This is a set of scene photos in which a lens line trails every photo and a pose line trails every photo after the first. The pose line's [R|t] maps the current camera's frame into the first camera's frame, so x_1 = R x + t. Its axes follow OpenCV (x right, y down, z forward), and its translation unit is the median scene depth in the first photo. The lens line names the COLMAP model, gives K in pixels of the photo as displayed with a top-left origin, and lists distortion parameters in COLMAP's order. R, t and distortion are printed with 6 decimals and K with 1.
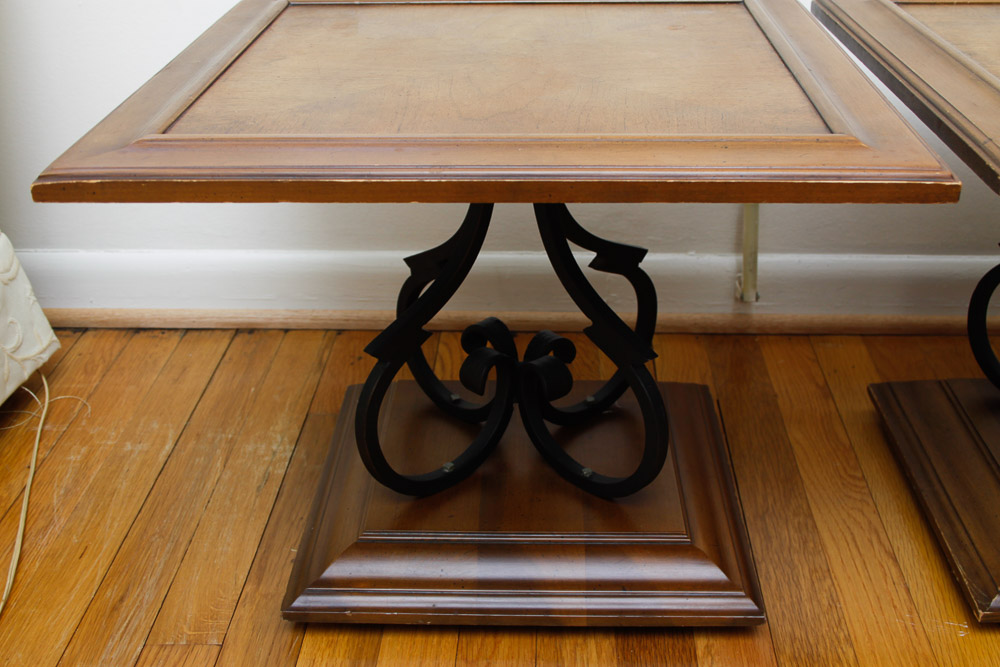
lens RADIAL K [[1267.2, 0, 500.0], [0, 1267.2, 333.5], [0, 0, 1]] dist [-0.027901, -0.017254]
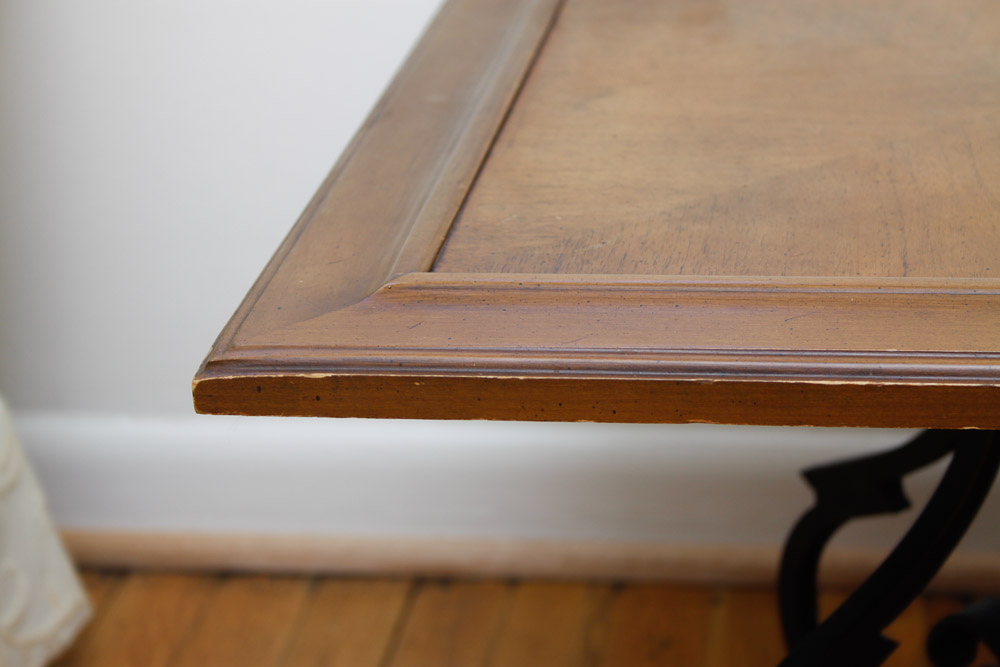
lens RADIAL K [[2409.1, 0, 500.0], [0, 2409.1, 333.5], [0, 0, 1]] dist [0.009176, 0.624418]
pose [[0.994989, 0.009567, -0.099529, -0.111658], [-0.016191, 0.997691, -0.065954, -0.054179], [0.098668, 0.067235, 0.992846, 0.039850]]
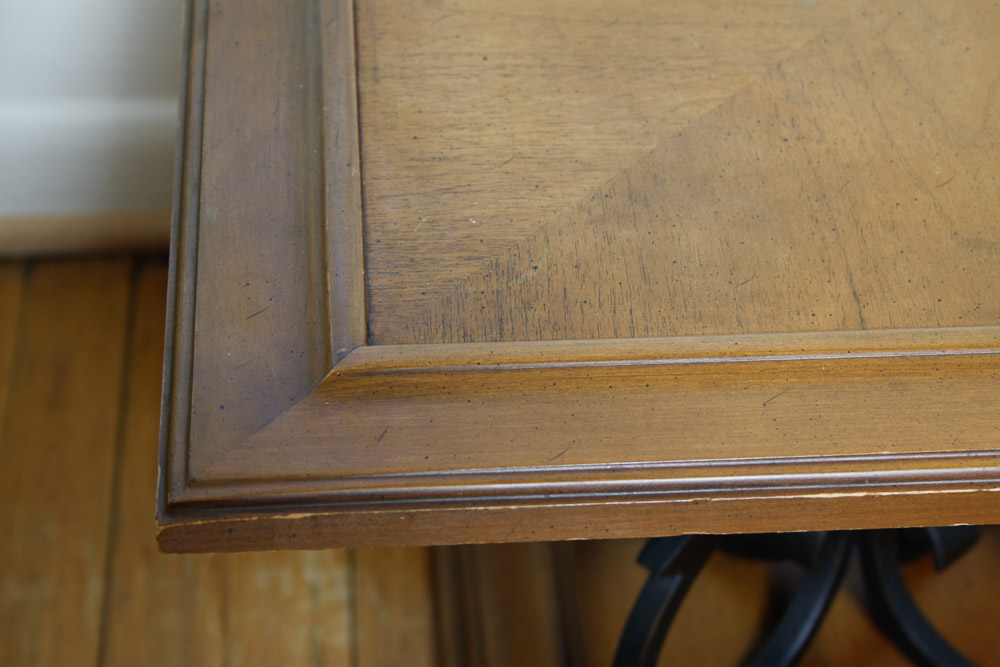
lens RADIAL K [[2409.1, 0, 500.0], [0, 2409.1, 333.5], [0, 0, 1]] dist [0.009176, 0.624418]
pose [[0.992078, -0.048578, 0.115847, -0.250135], [0.017545, 0.966746, 0.255137, -0.298775], [-0.124389, -0.251083, 0.959940, 0.103655]]
